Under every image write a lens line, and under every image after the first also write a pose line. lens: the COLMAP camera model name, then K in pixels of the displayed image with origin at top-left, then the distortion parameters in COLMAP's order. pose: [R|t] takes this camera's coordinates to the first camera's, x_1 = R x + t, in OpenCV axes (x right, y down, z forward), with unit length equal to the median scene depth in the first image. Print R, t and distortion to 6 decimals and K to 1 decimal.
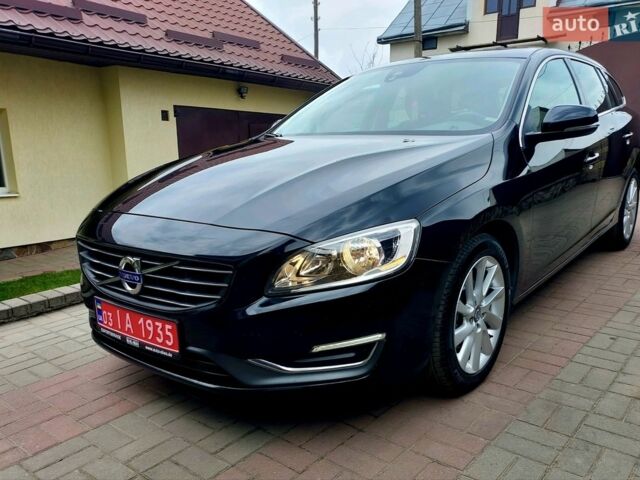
lens RADIAL K [[536.6, 0, 321.4], [0, 536.6, 240.2], [0, 0, 1]] dist [0.049989, -0.005382]
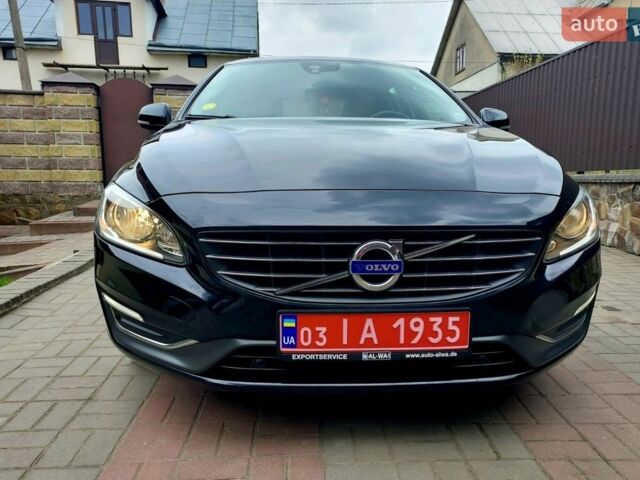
lens RADIAL K [[536.6, 0, 322.3], [0, 536.6, 238.9], [0, 0, 1]] dist [0.049989, -0.005382]
pose [[0.745346, -0.068976, 0.663100, -0.885549], [0.103617, 0.994532, -0.013016, 0.028709], [-0.658577, 0.078410, 0.748417, 0.477043]]
